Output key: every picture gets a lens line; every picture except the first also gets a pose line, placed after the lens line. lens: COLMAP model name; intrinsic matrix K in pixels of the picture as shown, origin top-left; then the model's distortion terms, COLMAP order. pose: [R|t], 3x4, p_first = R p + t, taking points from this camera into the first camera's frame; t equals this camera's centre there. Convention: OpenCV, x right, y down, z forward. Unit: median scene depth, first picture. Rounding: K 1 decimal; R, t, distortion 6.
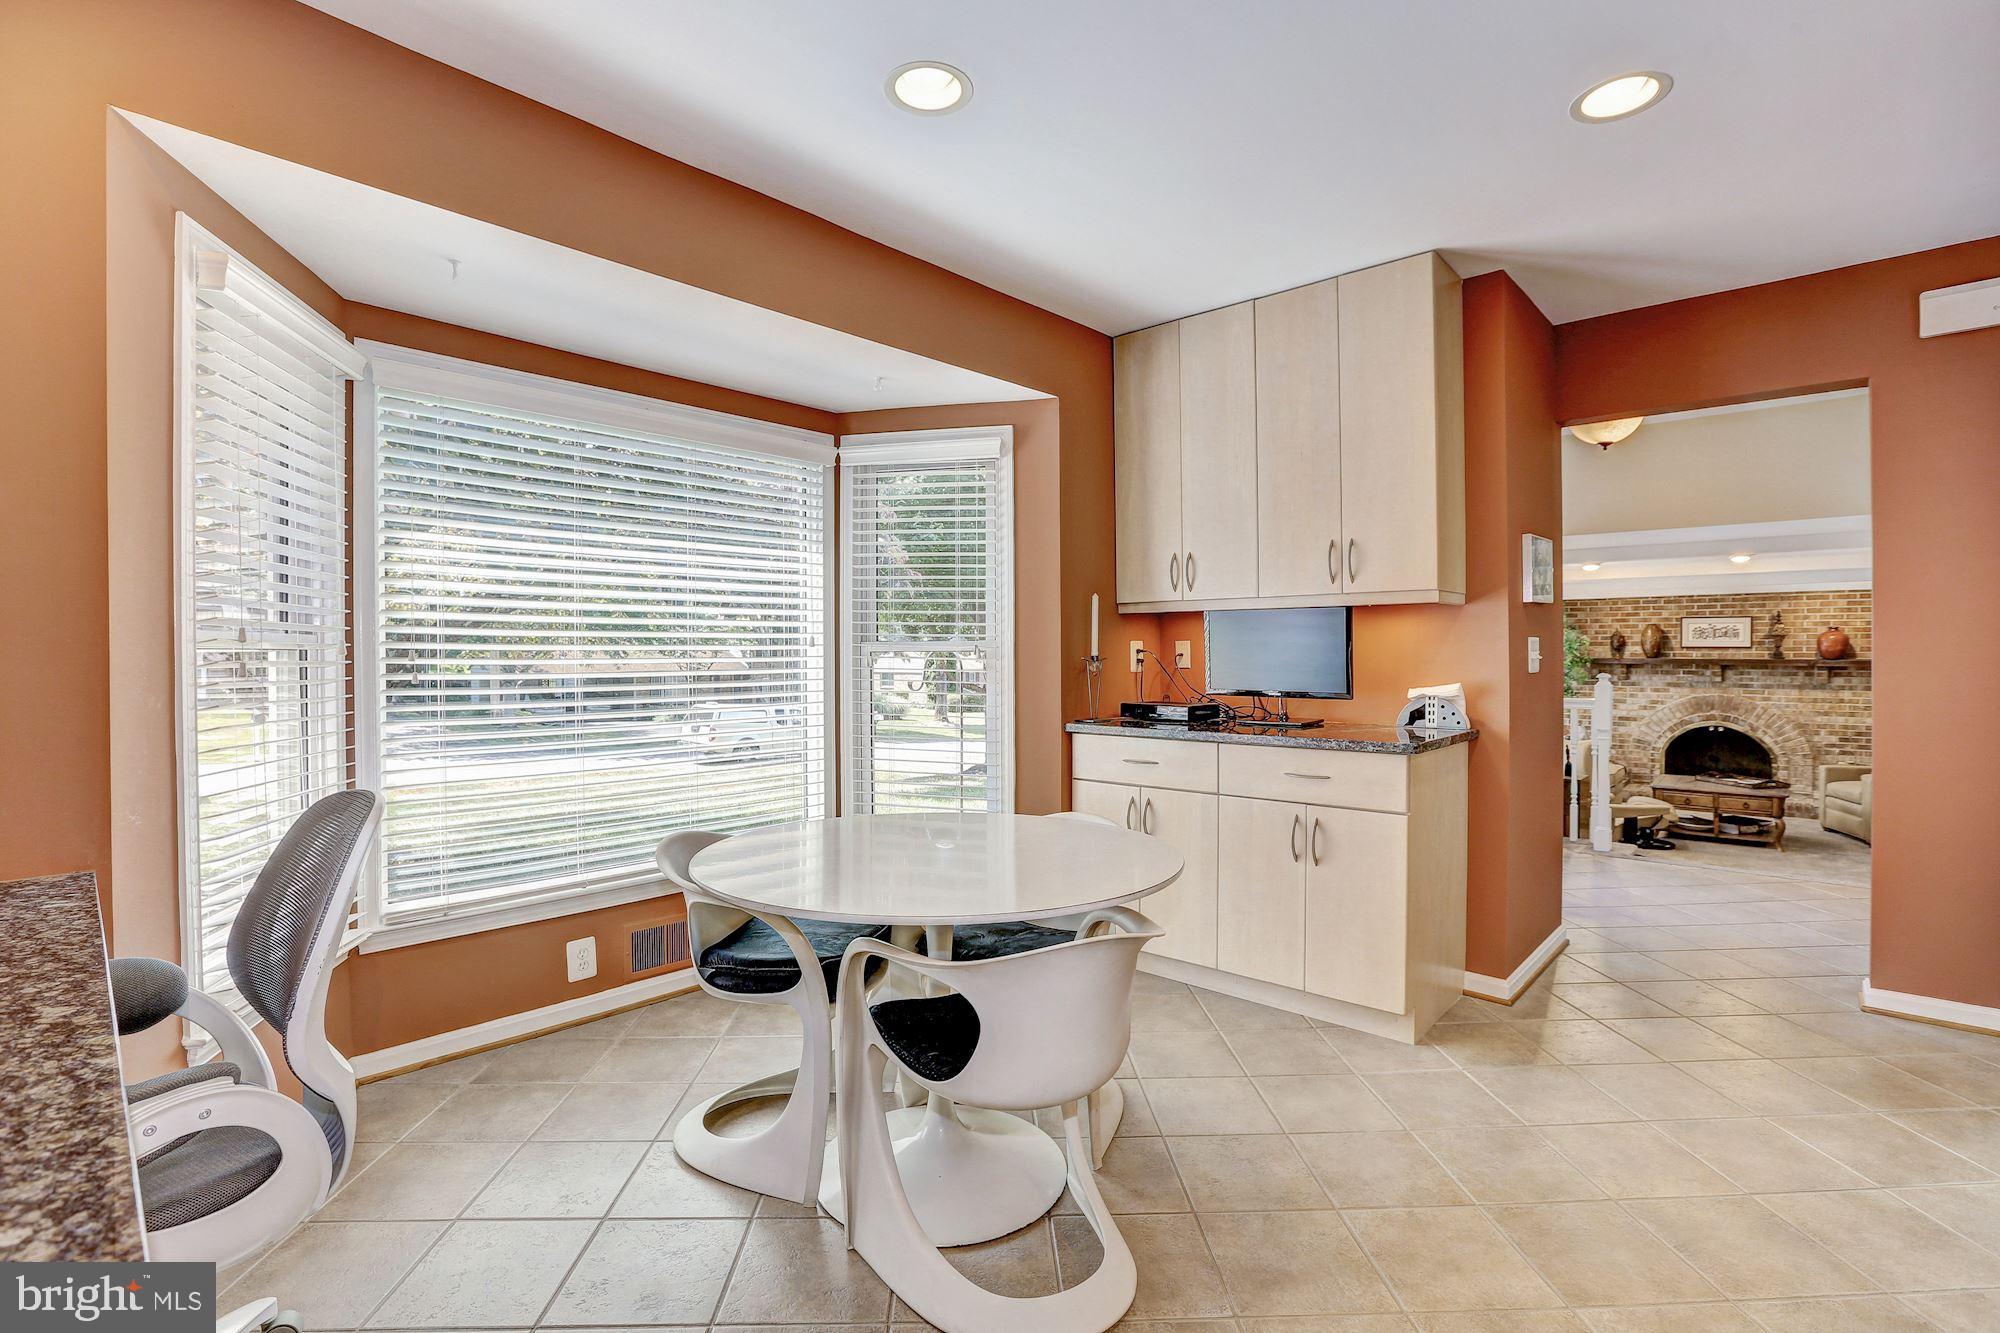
lens RADIAL K [[915.1, 0, 1011.3], [0, 915.1, 661.3], [0, 0, 1]] dist [-0.017904, 0.003539]
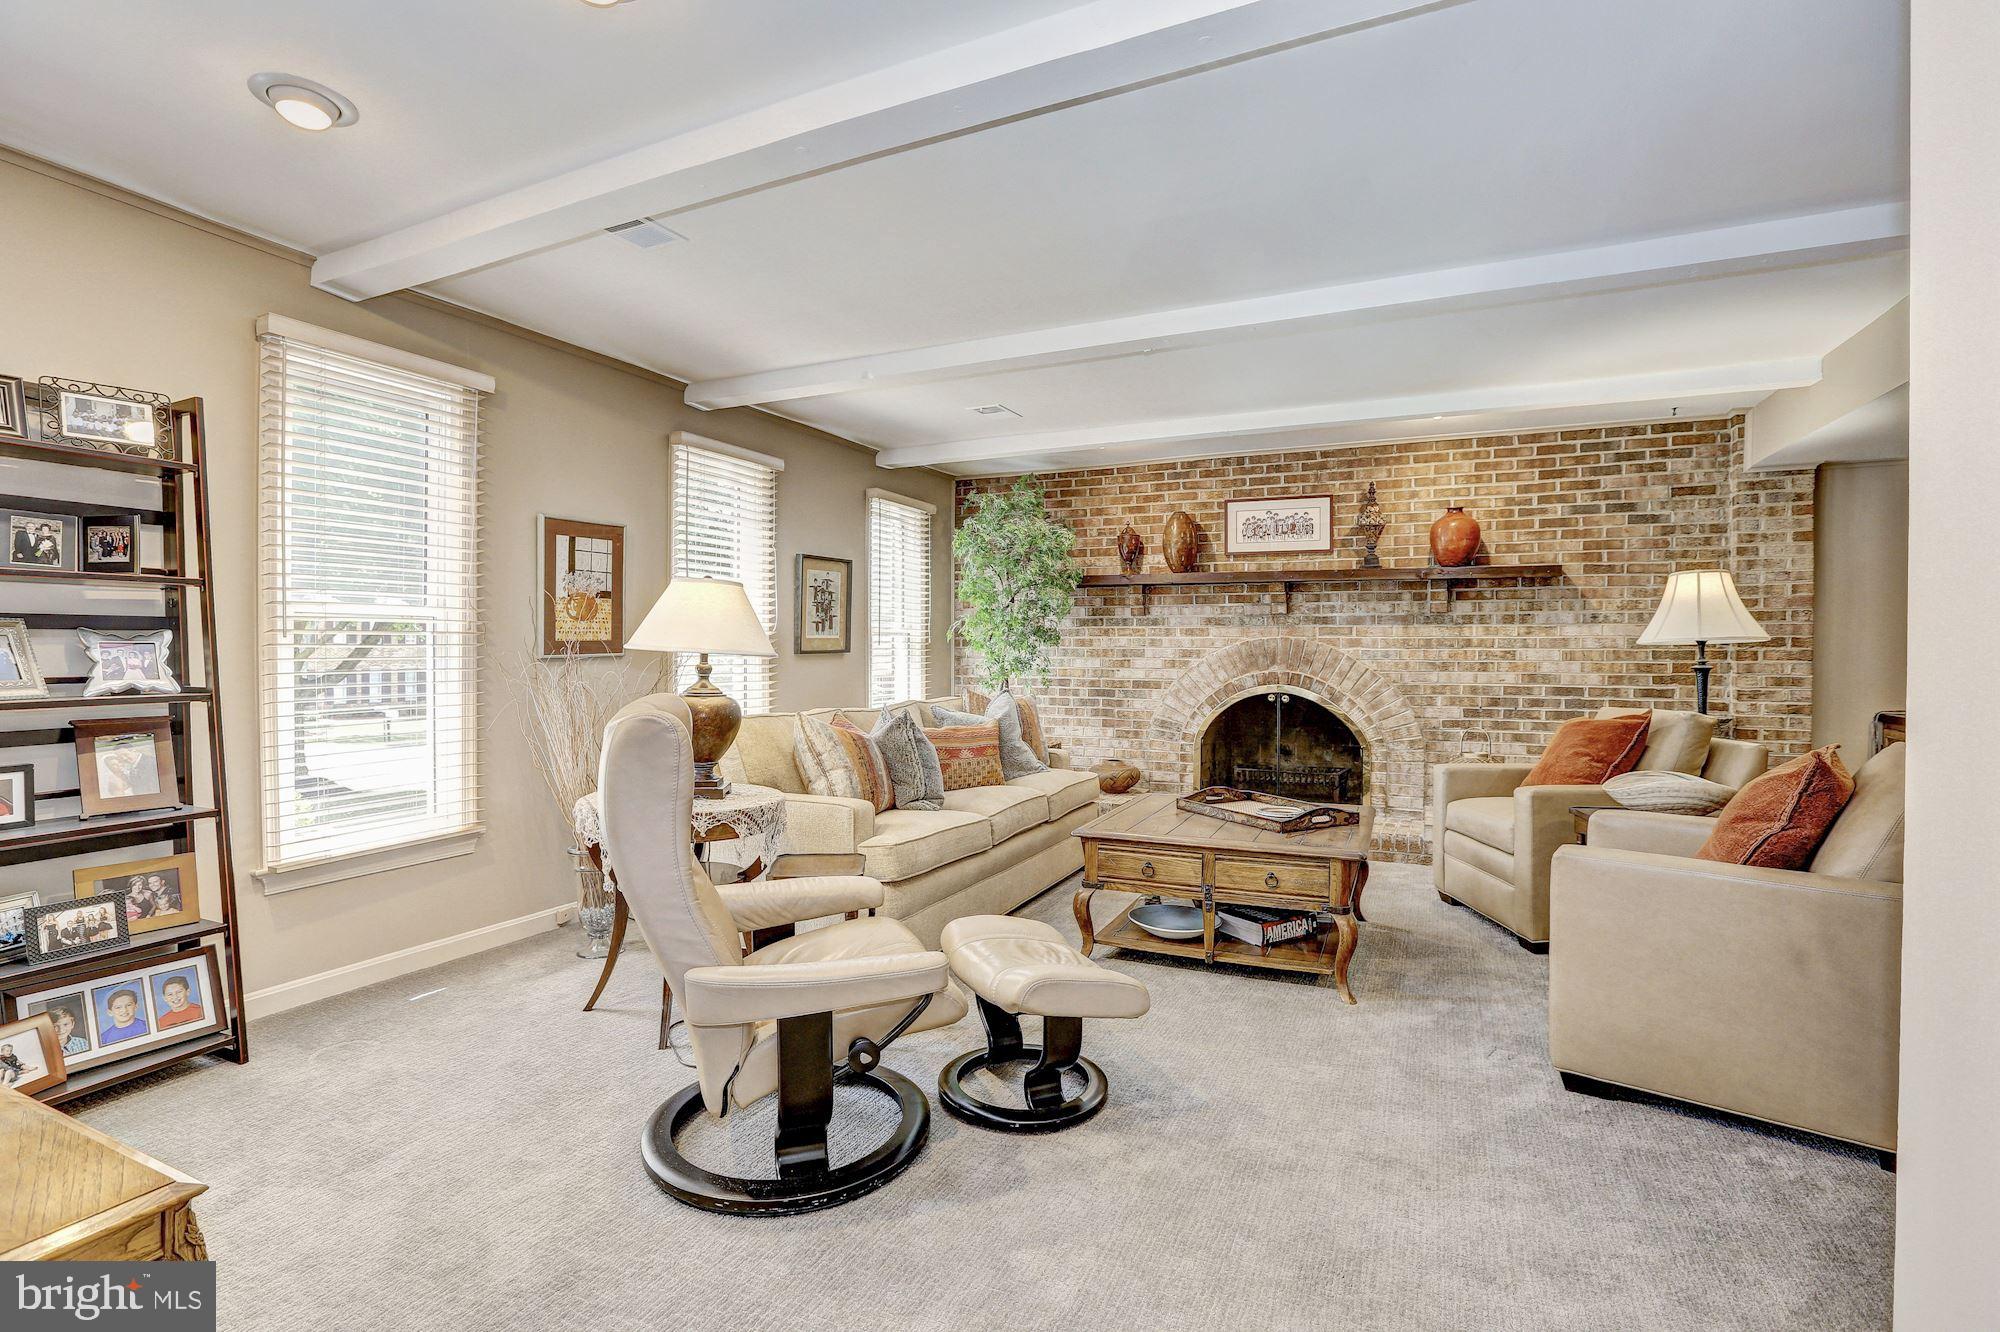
lens RADIAL K [[915.1, 0, 989.6], [0, 915.1, 661.2], [0, 0, 1]] dist [-0.017904, 0.003539]
pose [[0.963082, -0.001980, 0.269202, 0.468742], [0.001546, 0.999997, 0.001826, 0.051823], [-0.269205, -0.001342, 0.963082, 0.521745]]
